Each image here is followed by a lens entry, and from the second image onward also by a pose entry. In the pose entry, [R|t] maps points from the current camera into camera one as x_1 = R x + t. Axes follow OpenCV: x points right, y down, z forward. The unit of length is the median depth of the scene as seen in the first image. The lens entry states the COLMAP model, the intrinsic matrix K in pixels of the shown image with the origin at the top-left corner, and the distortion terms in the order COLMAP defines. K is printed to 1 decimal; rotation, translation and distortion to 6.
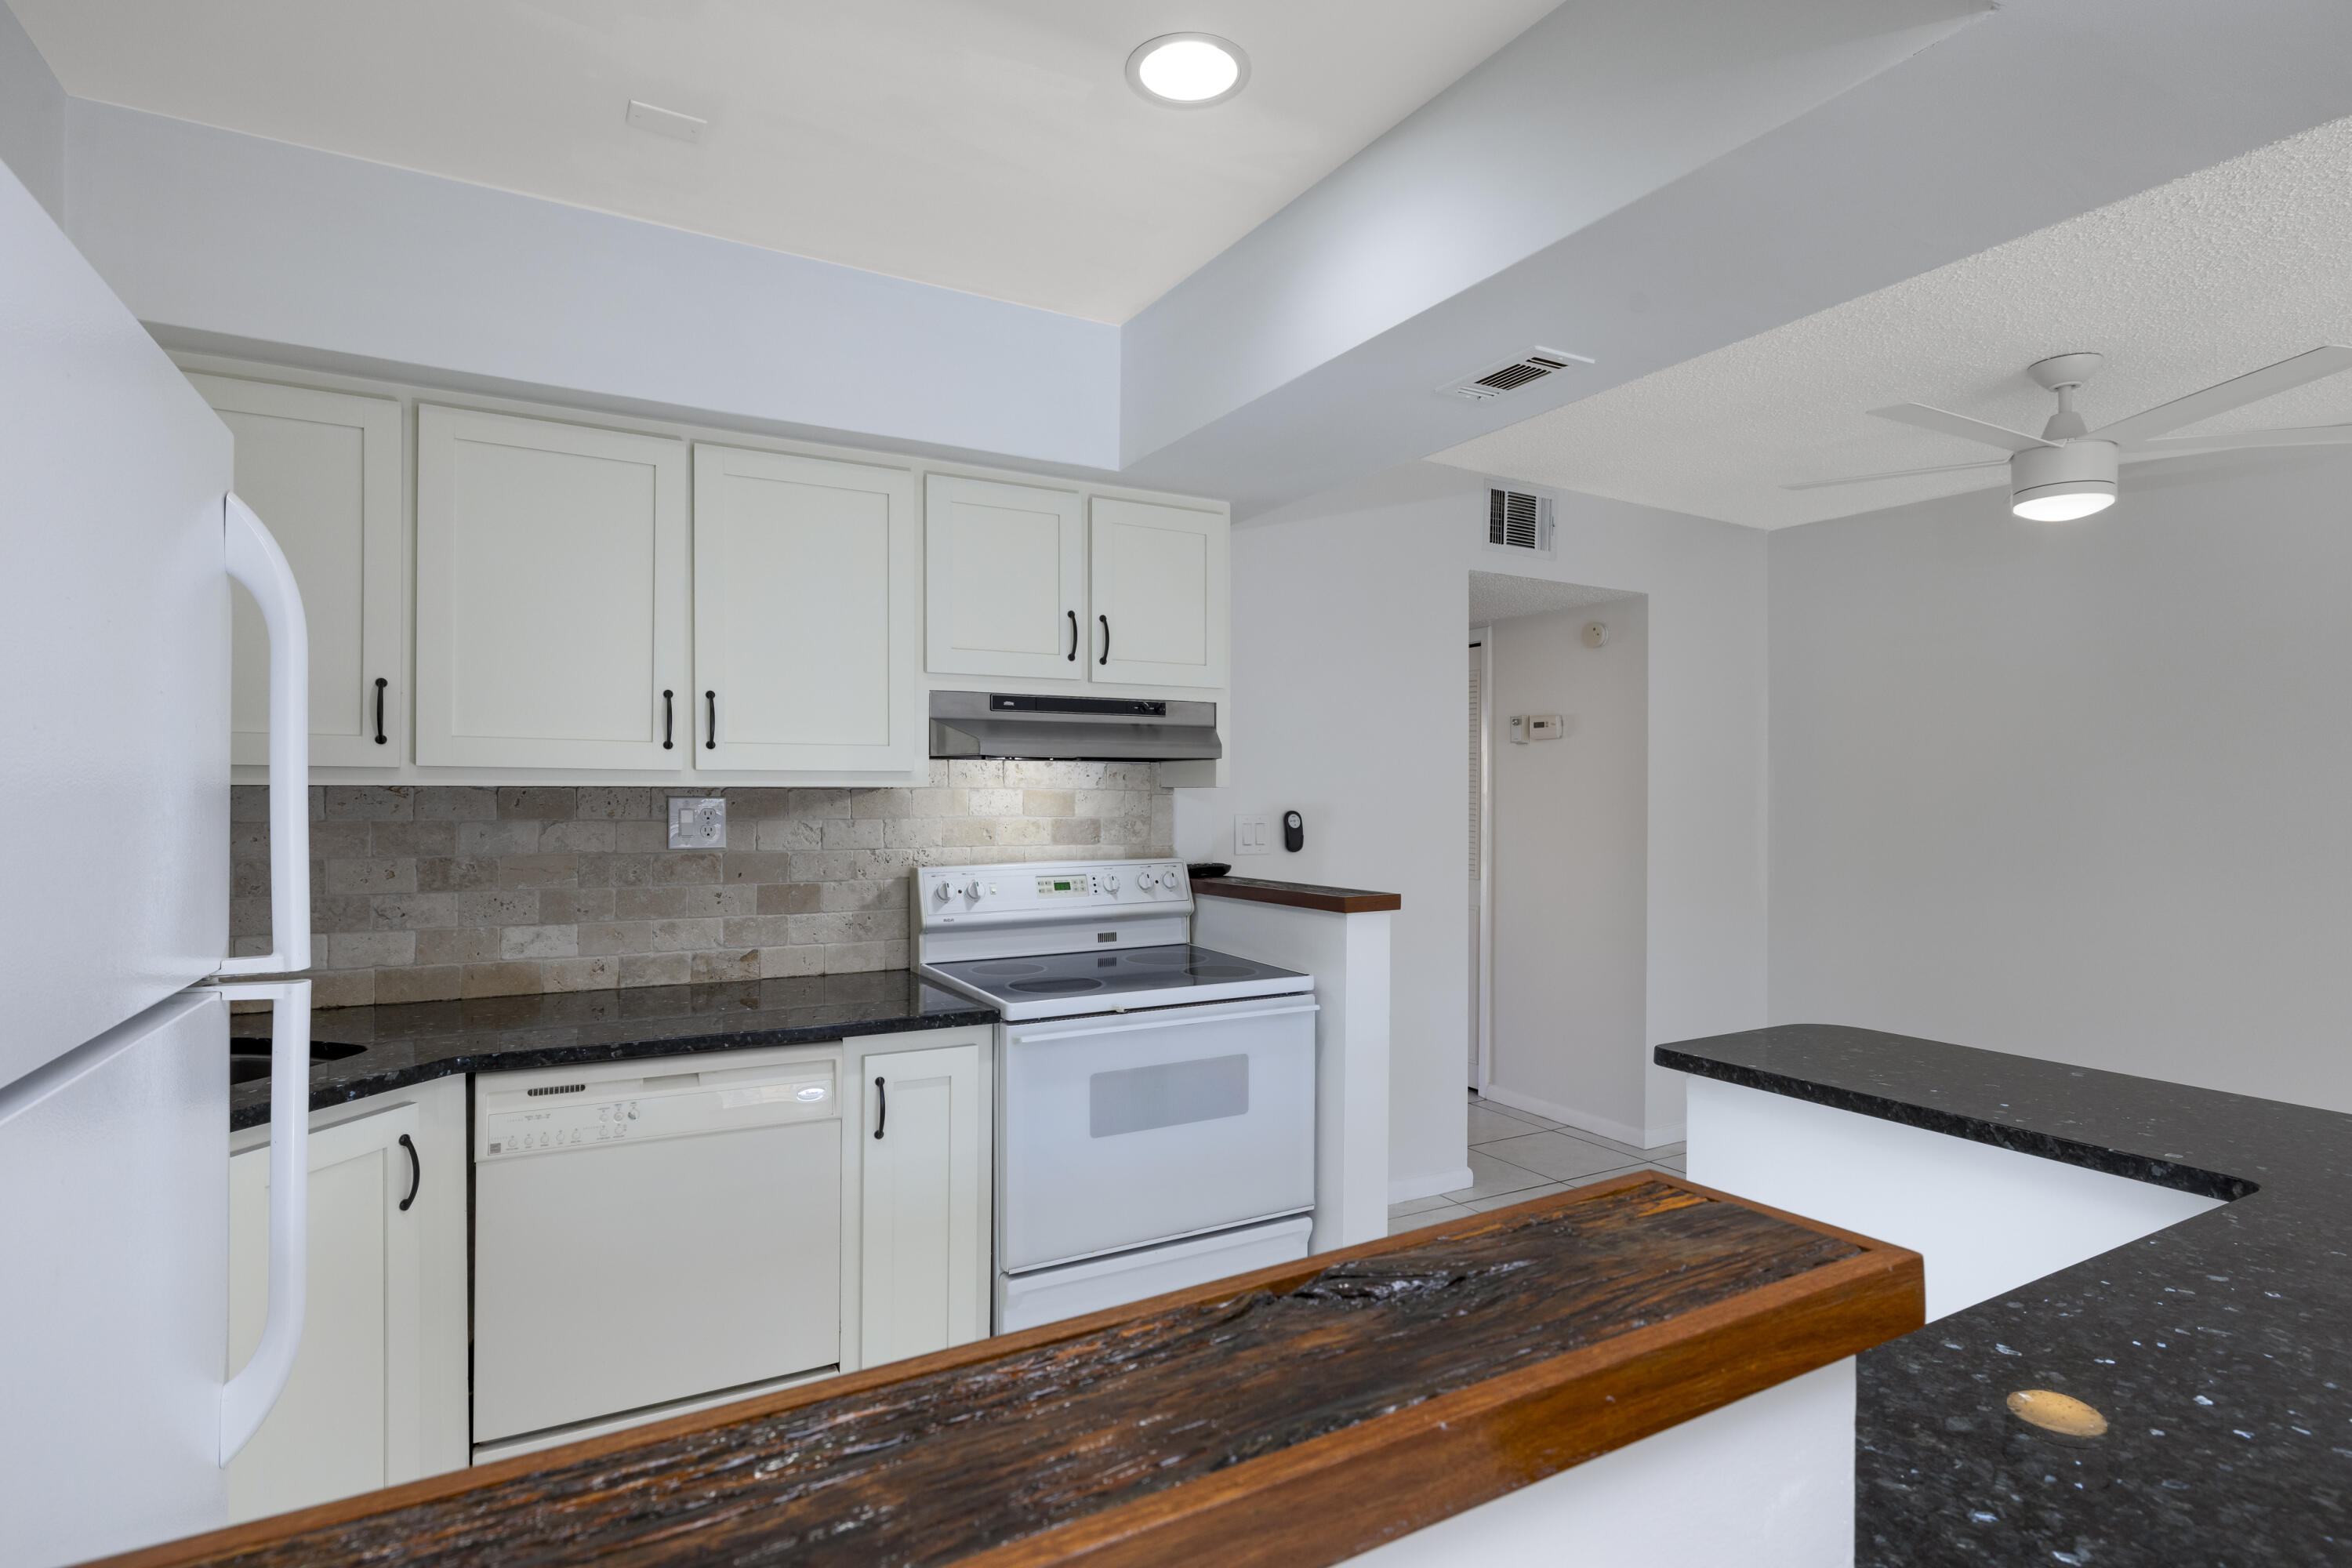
lens RADIAL K [[1167.5, 0, 1193.4], [0, 1167.5, 817.9], [0, 0, 1]] dist [-0.017082, 0.000023]
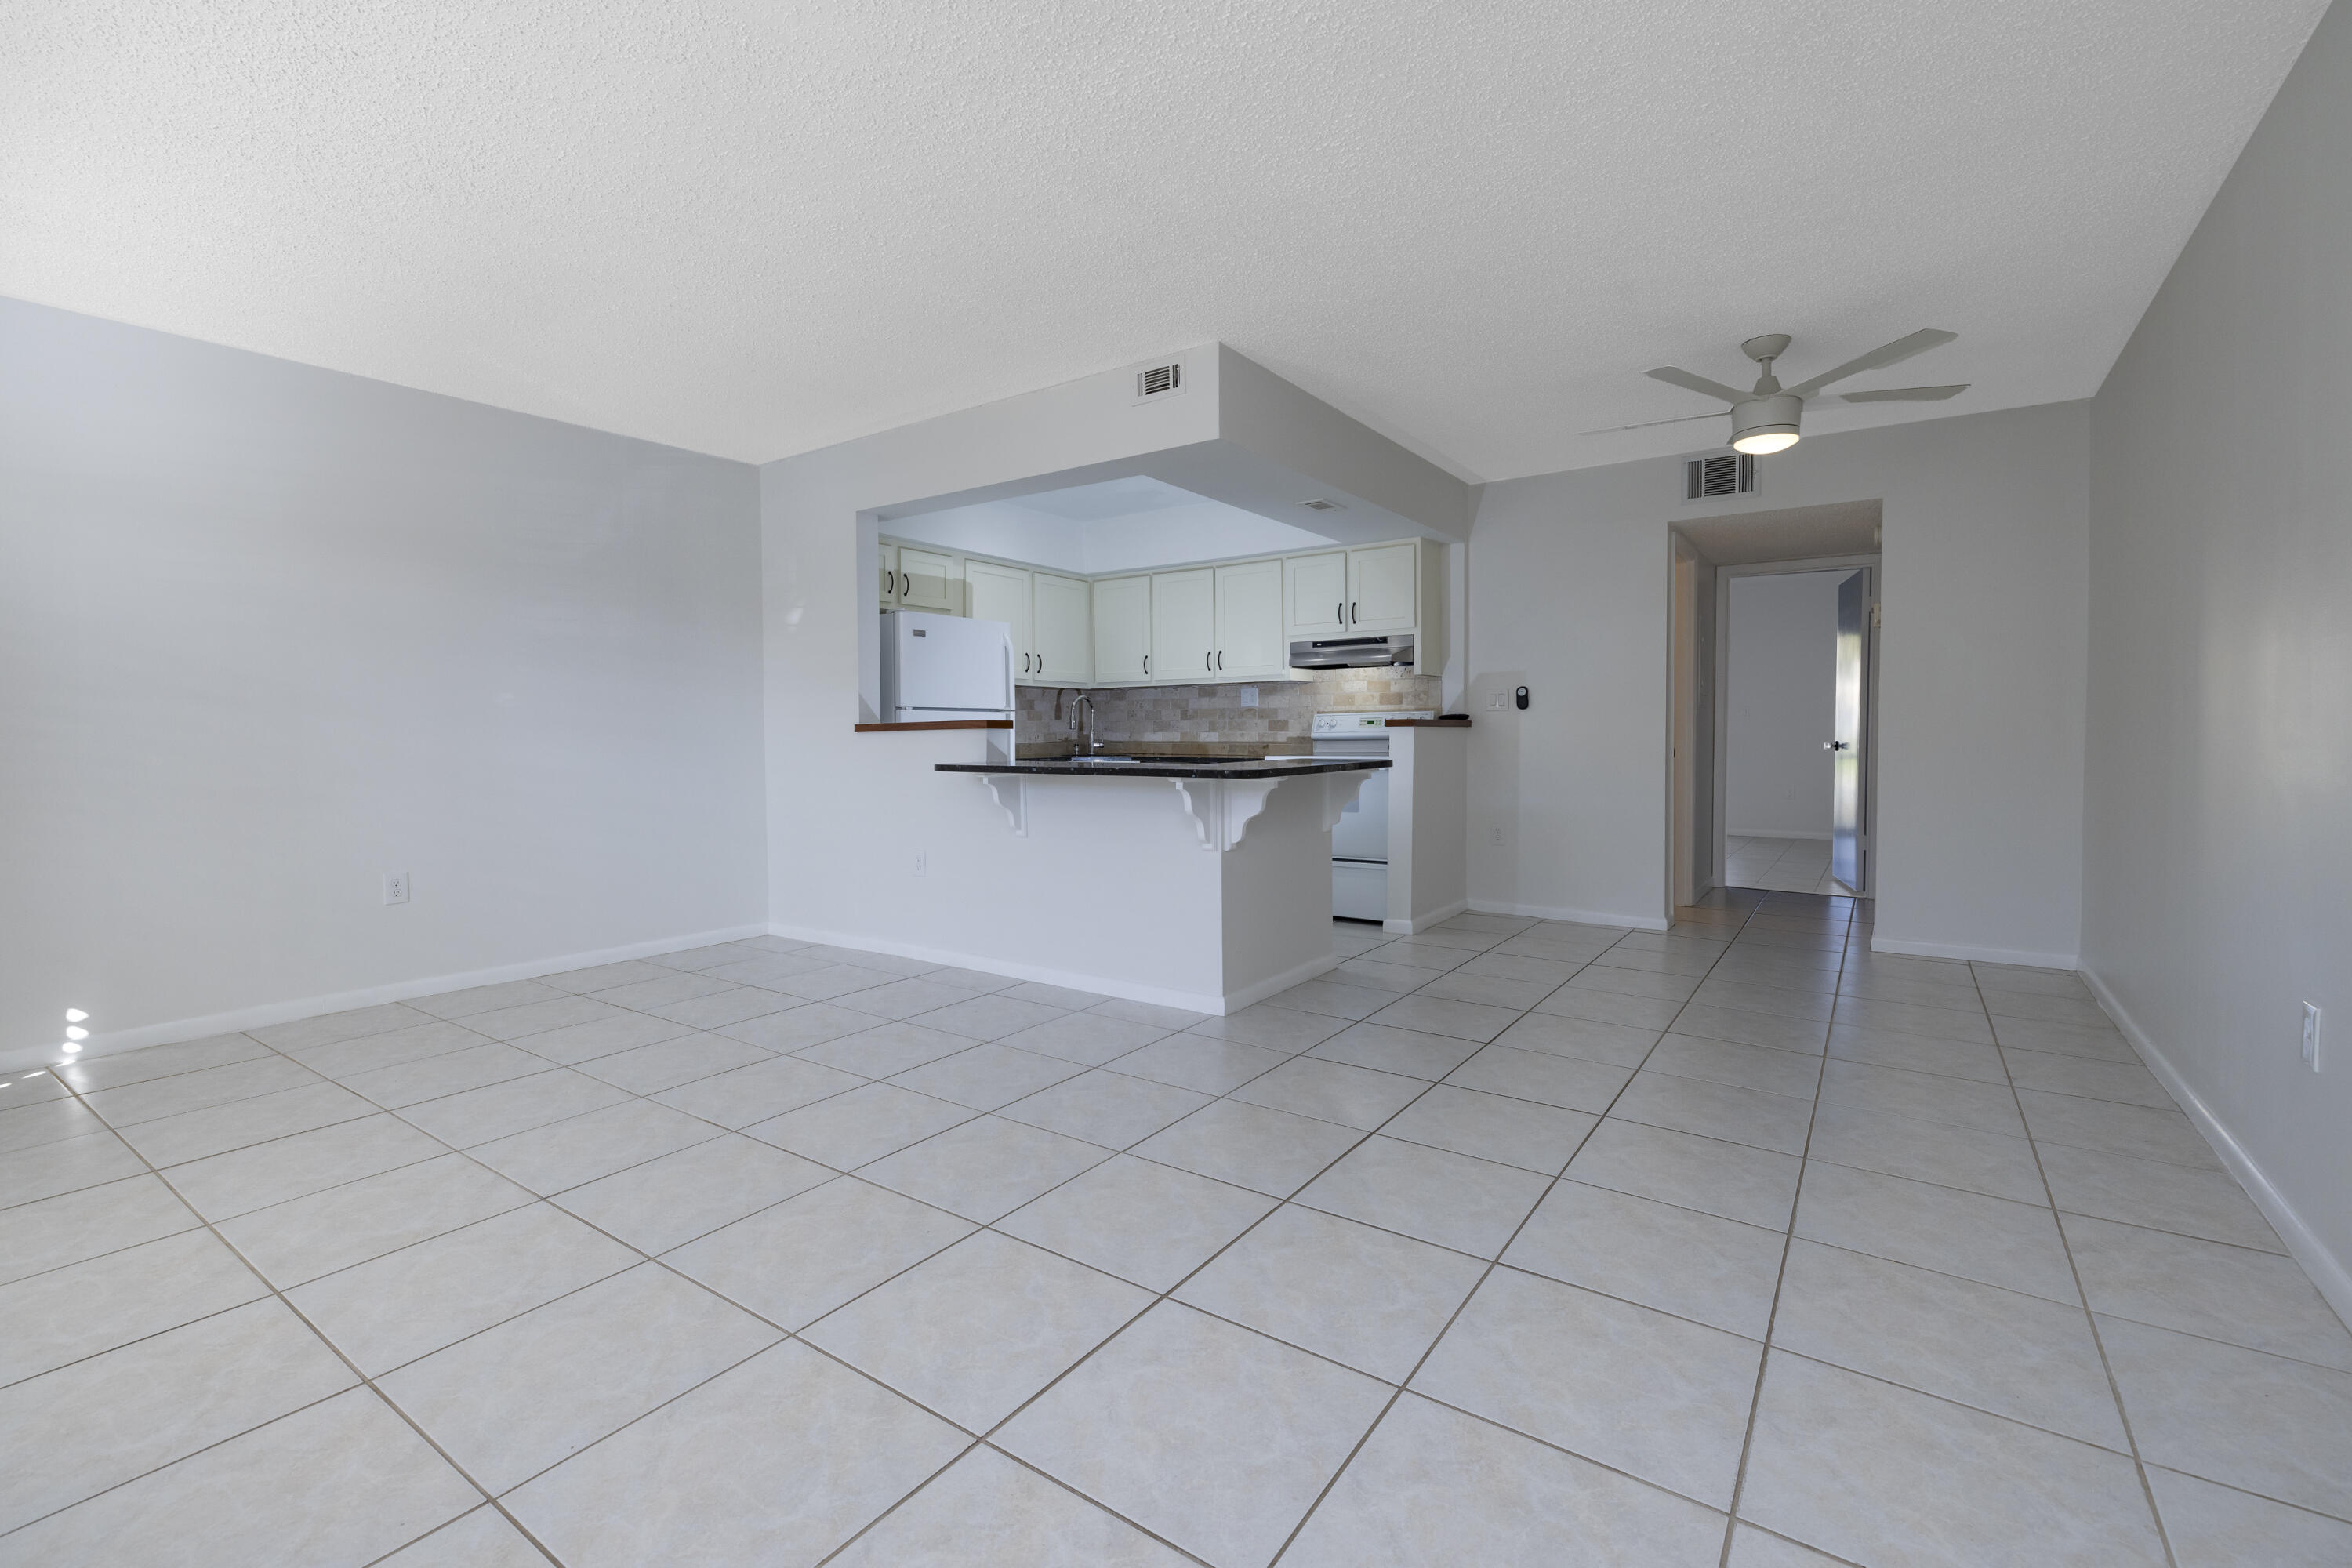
lens RADIAL K [[989.6, 0, 1209.5], [0, 989.6, 761.4], [0, 0, 1]] dist [0.003738, 0.000327]
pose [[0.453489, 0.021030, -0.891014, 1.578719], [-0.007753, 0.999777, 0.019651, 0.107308], [0.891228, -0.002003, 0.453550, -0.150184]]
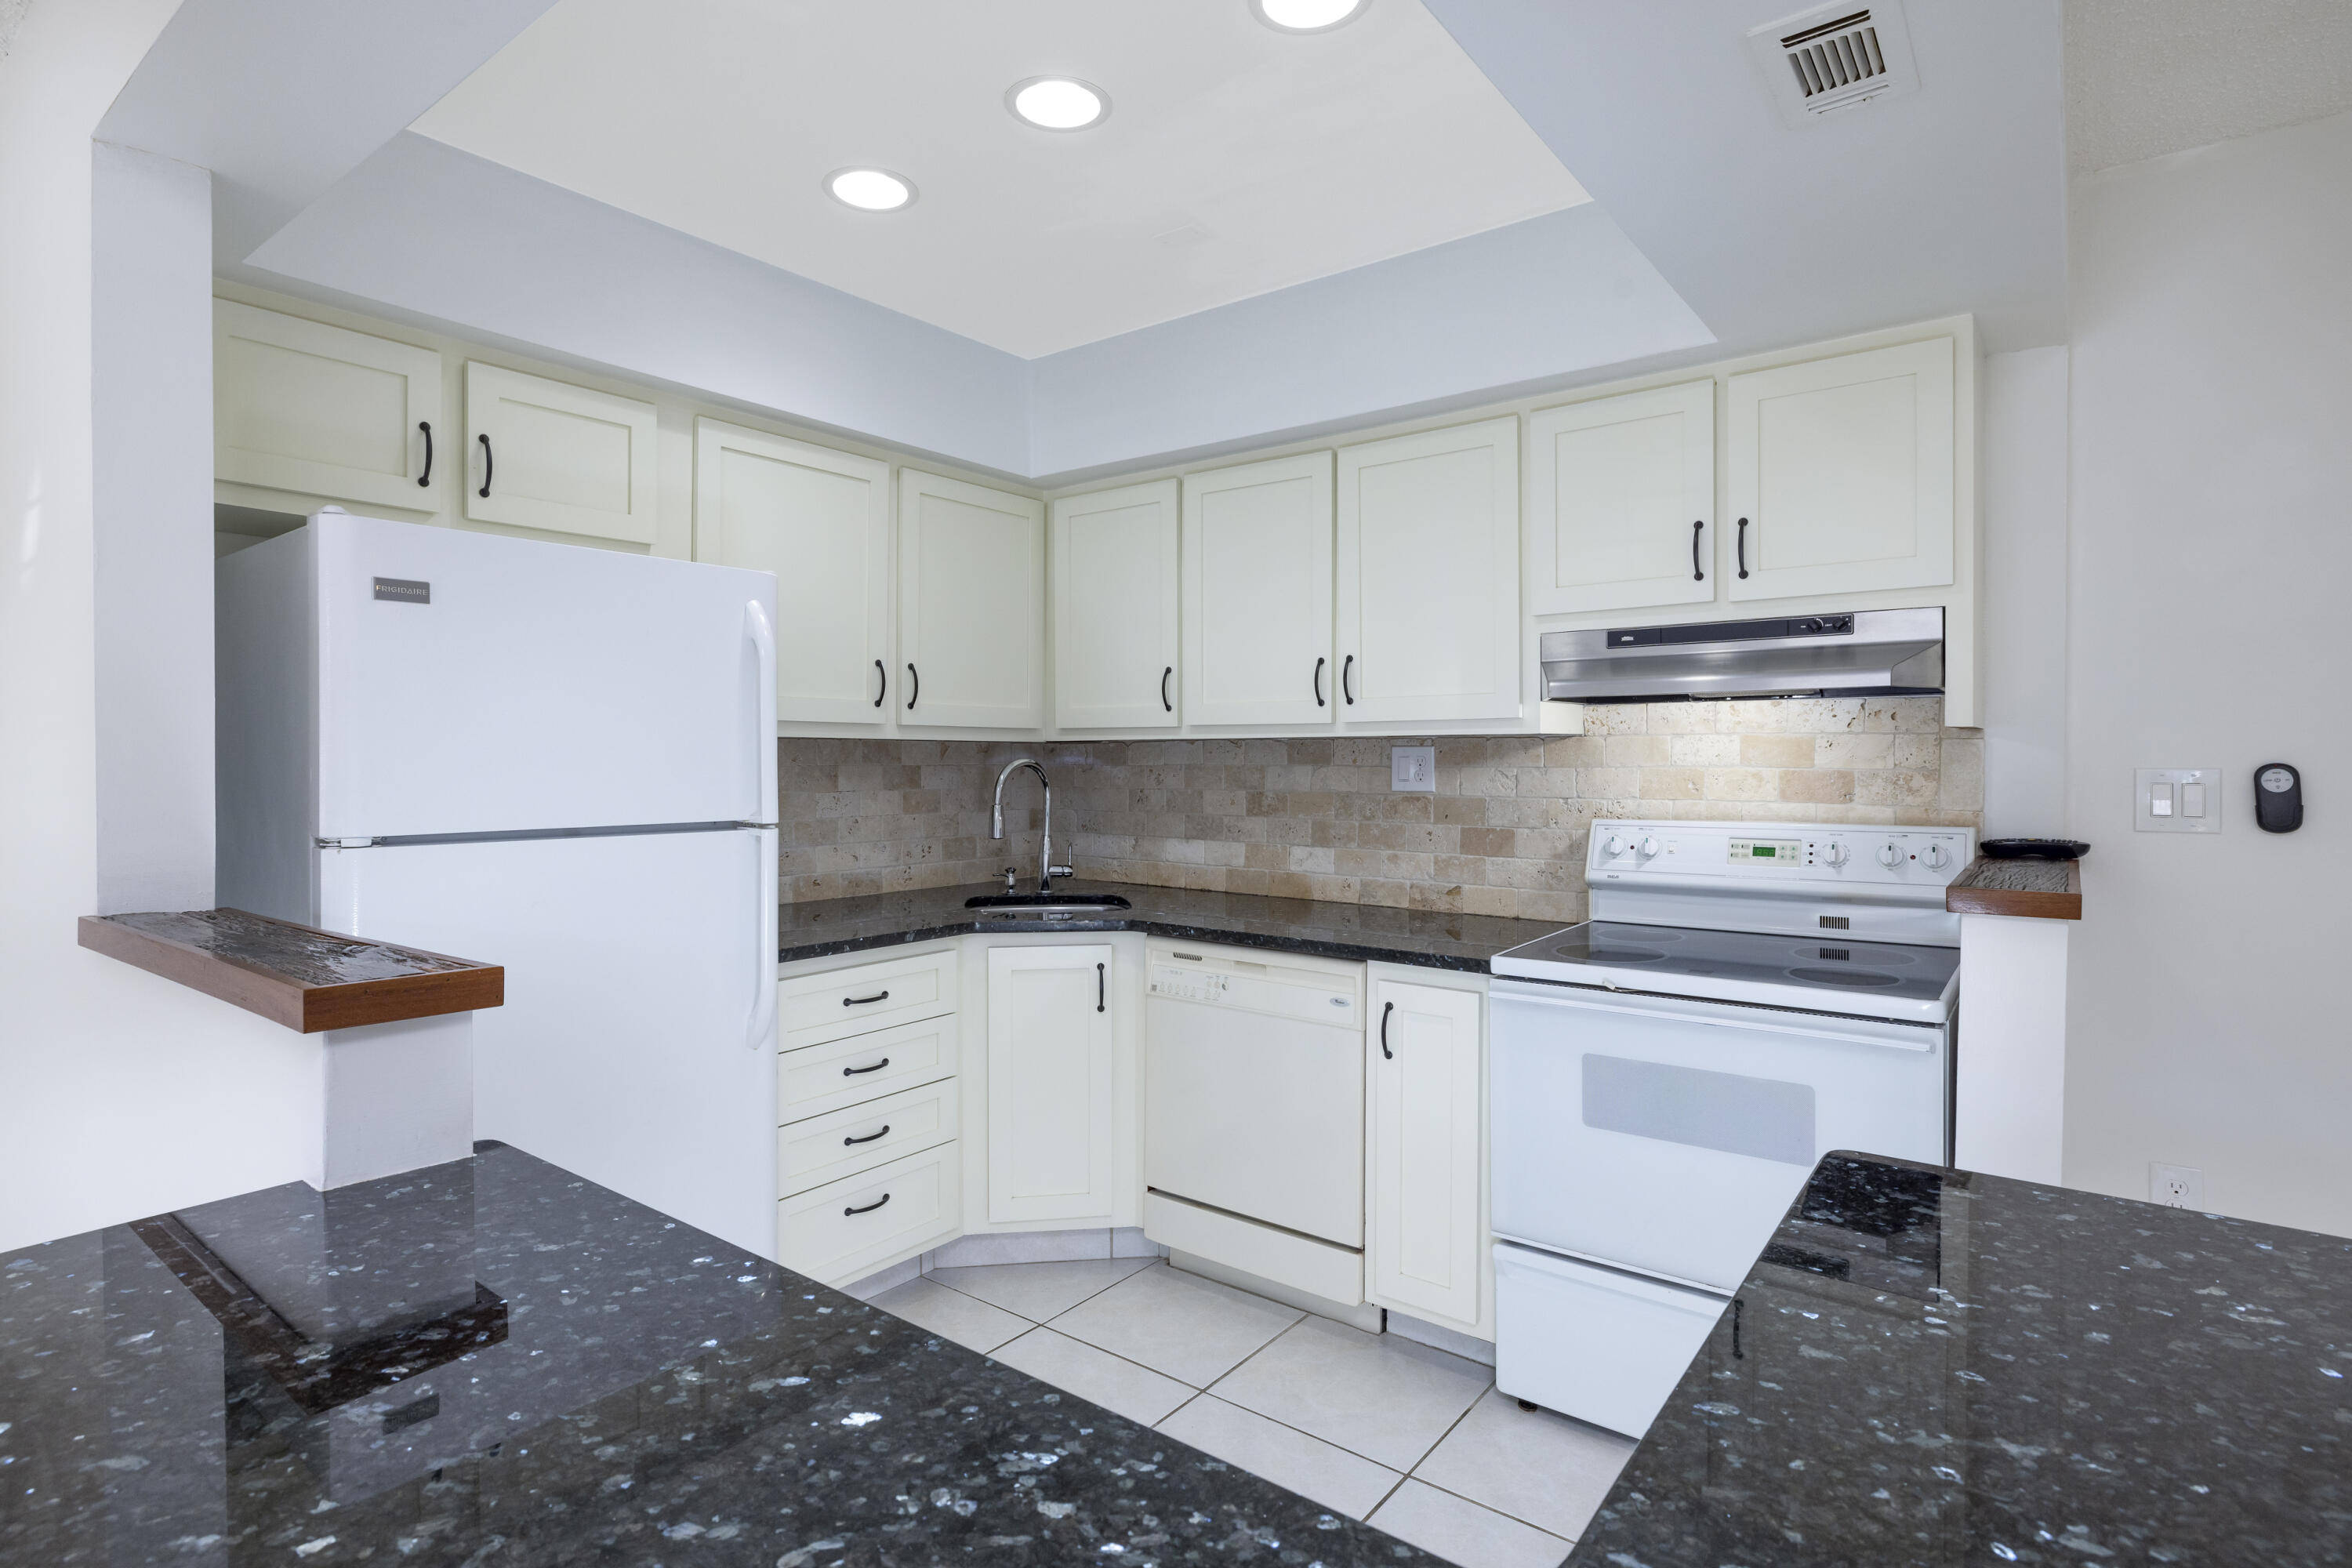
lens RADIAL K [[1188.3, 0, 1192.6], [0, 1188.3, 787.4], [0, 0, 1]] dist [-0.005134, -0.000537]
pose [[0.386117, 0.018438, -0.922266, 0.552500], [-0.018187, 0.999758, 0.012373, 0.011281], [0.922271, 0.011995, 0.386359, 0.332996]]
